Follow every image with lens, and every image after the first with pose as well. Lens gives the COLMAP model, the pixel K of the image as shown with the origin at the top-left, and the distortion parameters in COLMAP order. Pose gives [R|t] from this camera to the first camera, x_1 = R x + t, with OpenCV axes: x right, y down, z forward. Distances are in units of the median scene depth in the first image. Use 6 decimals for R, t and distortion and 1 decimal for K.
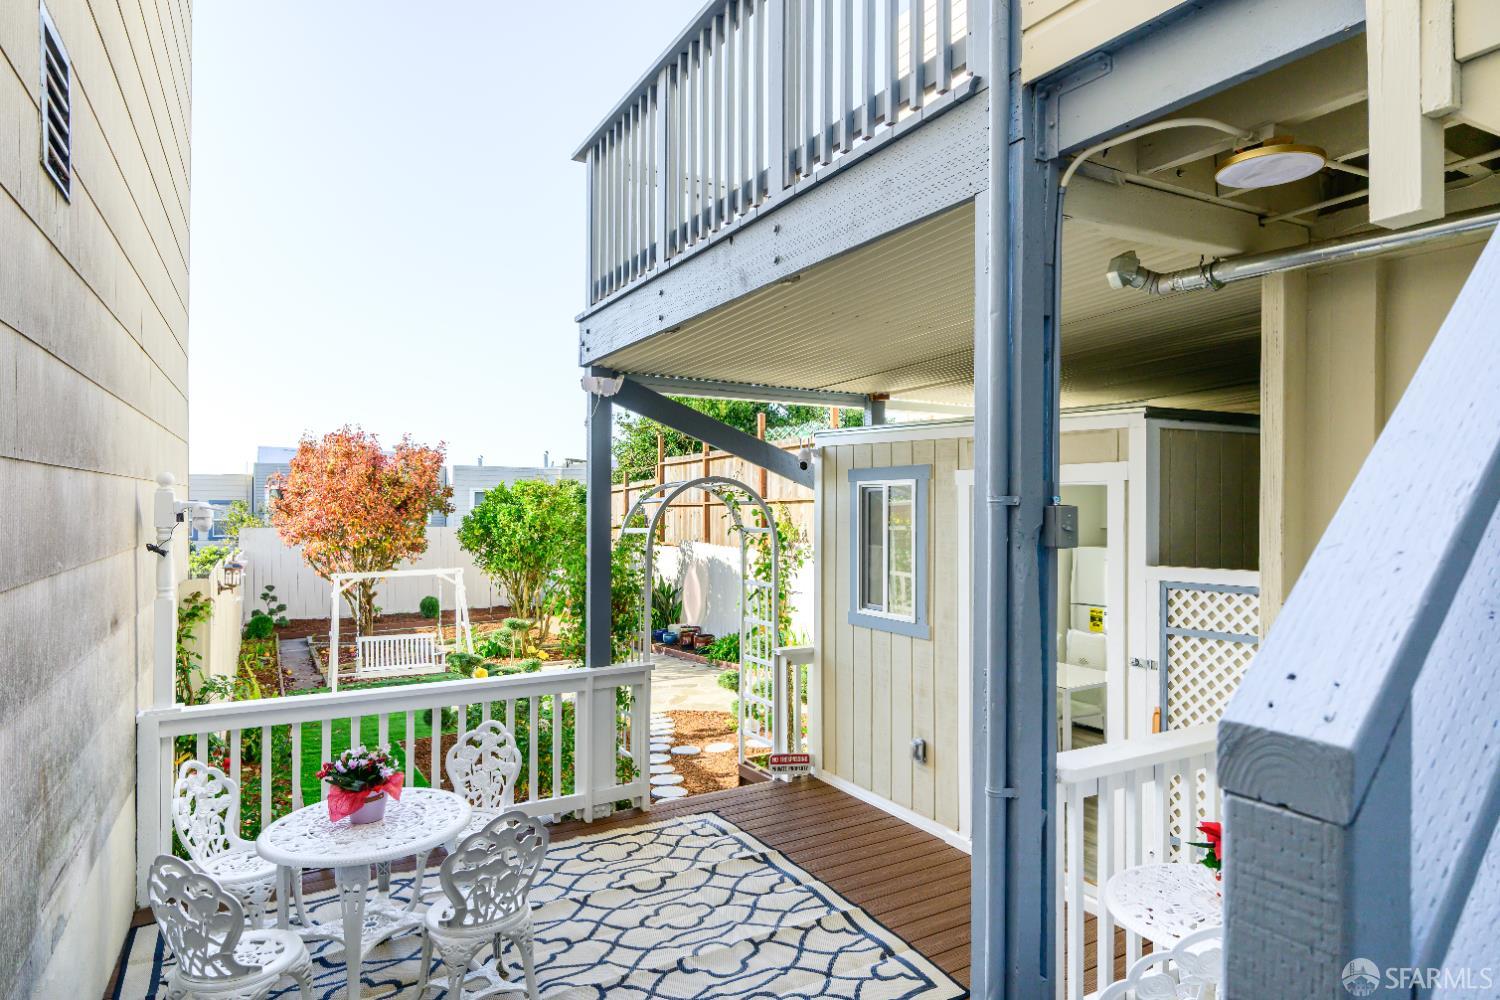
lens RADIAL K [[840.2, 0, 753.1], [0, 840.2, 504.8], [0, 0, 1]] dist [-0.005058, 0.000959]
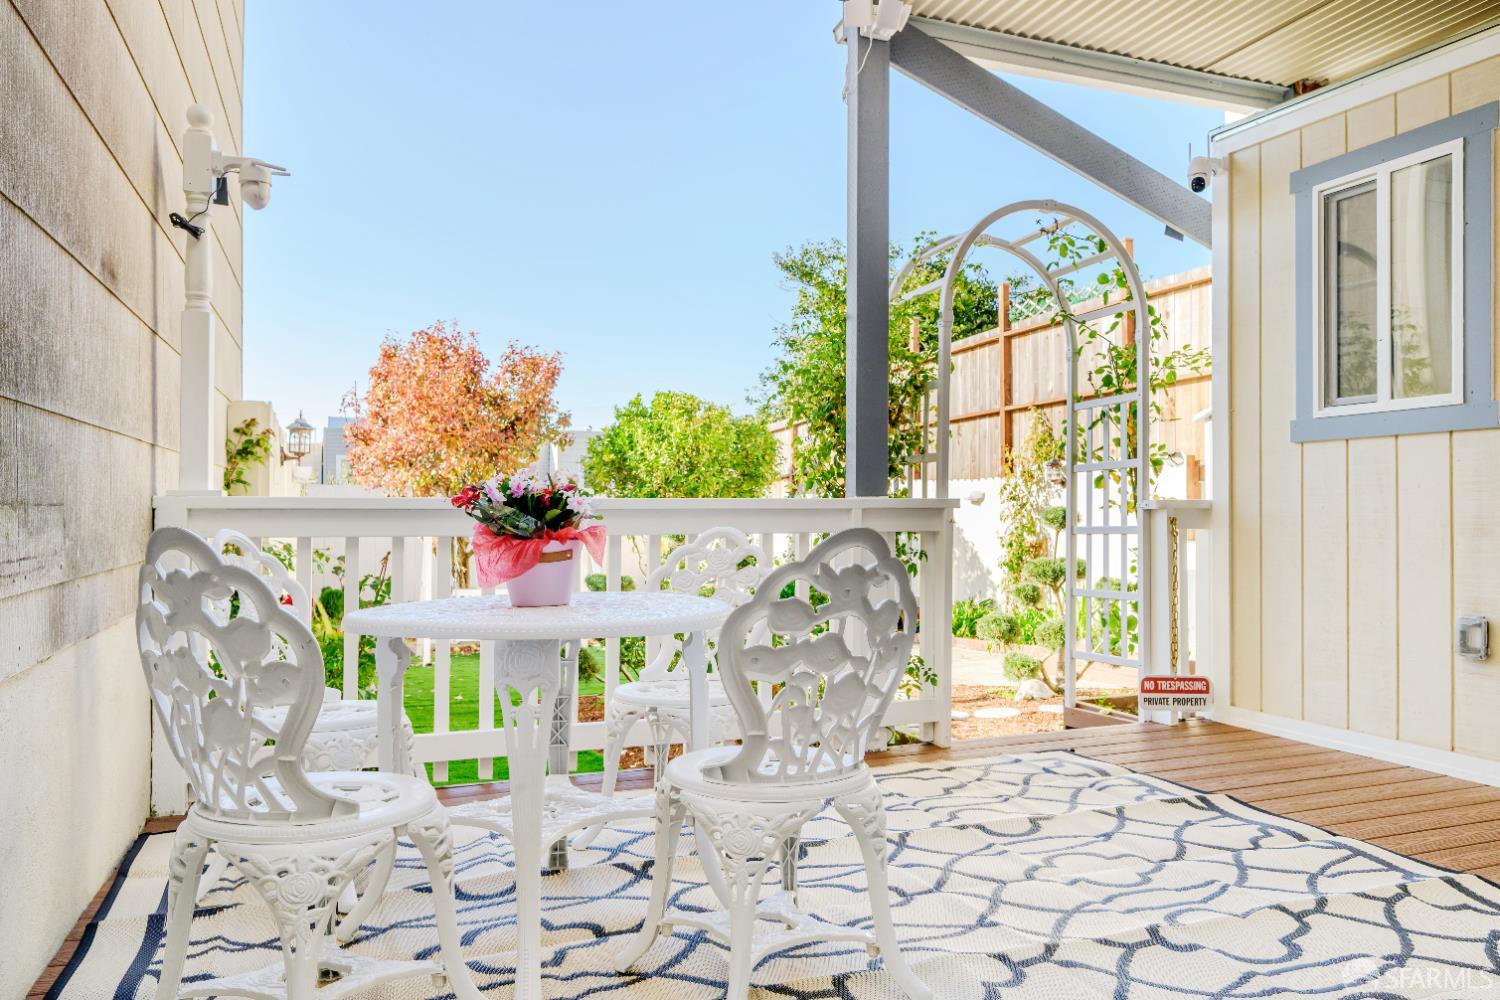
lens RADIAL K [[1076.7, 0, 748.4], [0, 1076.7, 502.7], [0, 0, 1]] dist [-0.005251, 0.001392]
pose [[0.987278, -0.000104, -0.159007, -0.162178], [-0.001067, 0.999973, -0.007279, 0.224662], [0.159003, 0.007356, 0.987251, 0.259558]]
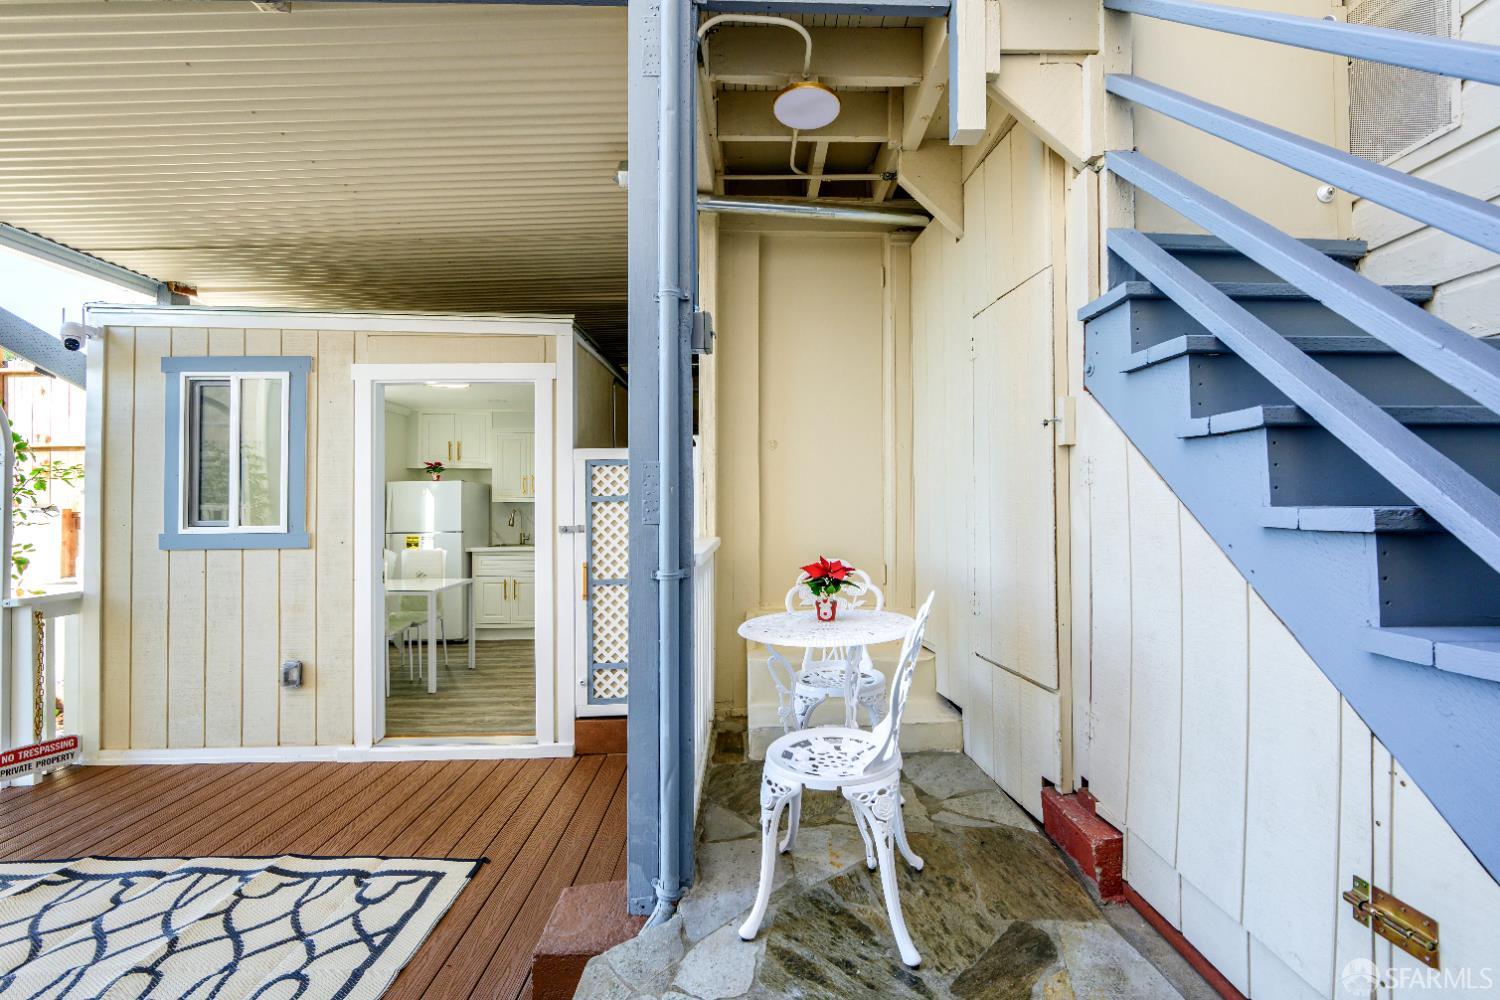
lens RADIAL K [[626.3, 0, 763.9], [0, 626.3, 488.8], [0, 0, 1]] dist [-0.008938, 0.001420]
pose [[0.481241, 0.014169, 0.876474, -0.153707], [0.008440, 0.999748, -0.020795, 0.120351], [-0.876548, 0.017405, 0.481000, 0.253089]]
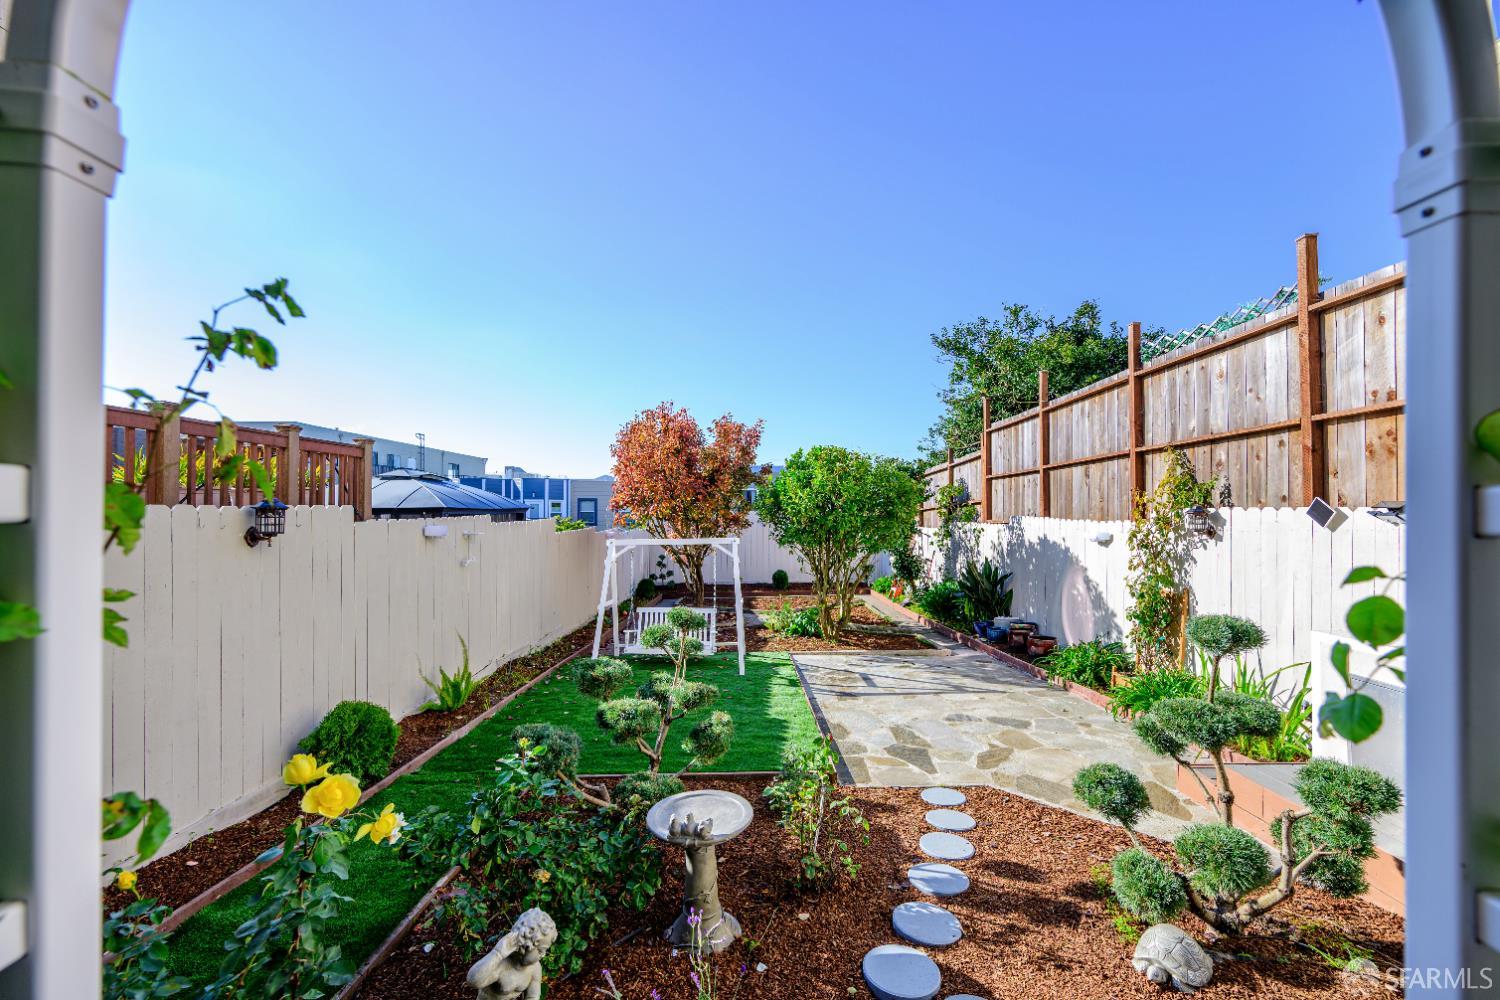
lens RADIAL K [[590.6, 0, 747.9], [0, 590.6, 509.5], [0, 0, 1]] dist [-0.002753, 0.000433]
pose [[0.866389, -0.003735, -0.499356, -0.065904], [0.003228, 0.999993, -0.001879, 0.121276], [0.499359, 0.000016, 0.866395, 1.221305]]
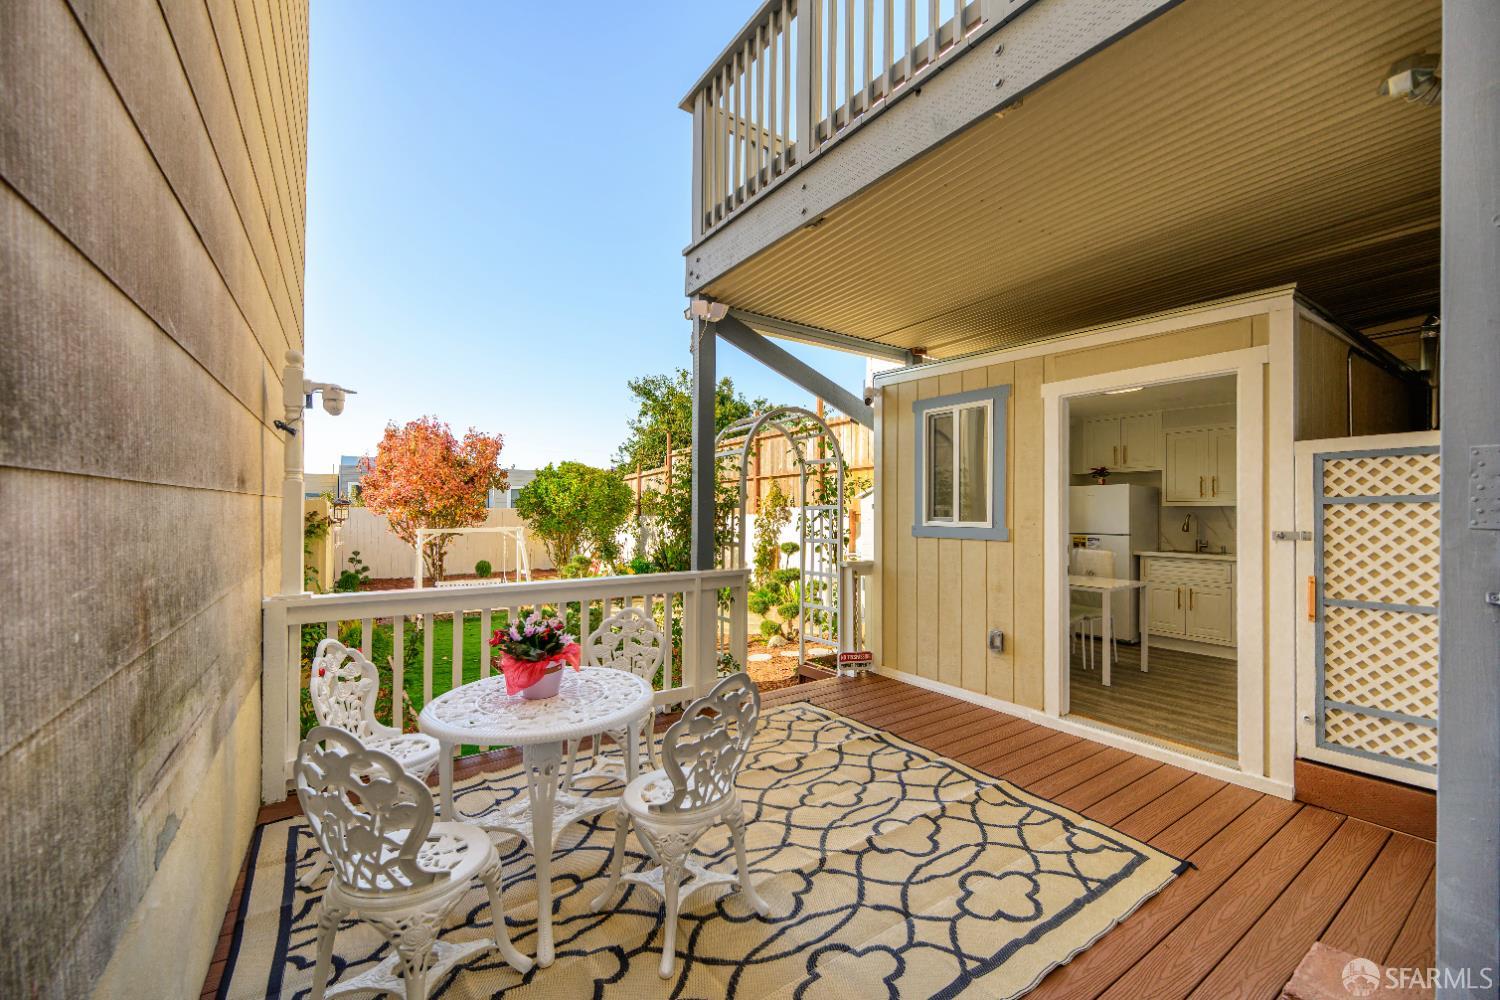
lens RADIAL K [[590.6, 0, 743.8], [0, 590.6, 507.3], [0, 0, 1]] dist [-0.002753, 0.000433]
pose [[0.997539, 0.003655, 0.070019, -0.205736], [-0.003465, 0.999990, -0.002832, 0.125323], [-0.070029, 0.002583, 0.997542, 0.254042]]
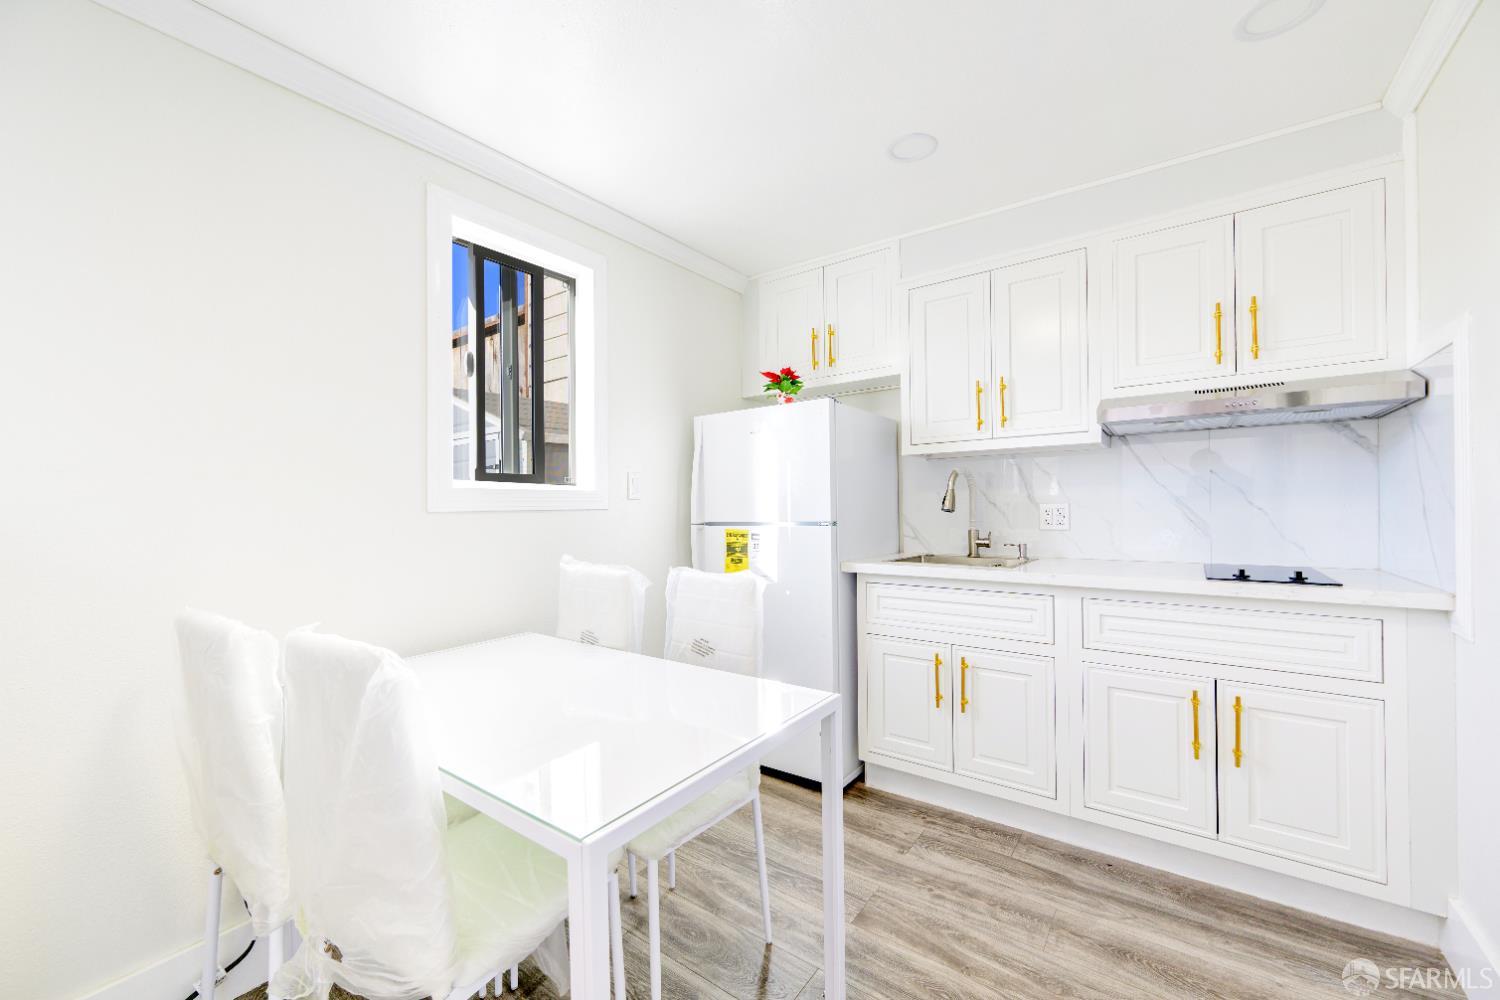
lens RADIAL K [[590.6, 0, 748.4], [0, 590.6, 505.6], [0, 0, 1]] dist [-0.002753, 0.000433]
pose [[0.925950, -0.018291, 0.377204, 0.405357], [0.017861, 0.999830, 0.004636, 0.156661], [-0.377224, 0.002444, 0.926119, 0.961501]]
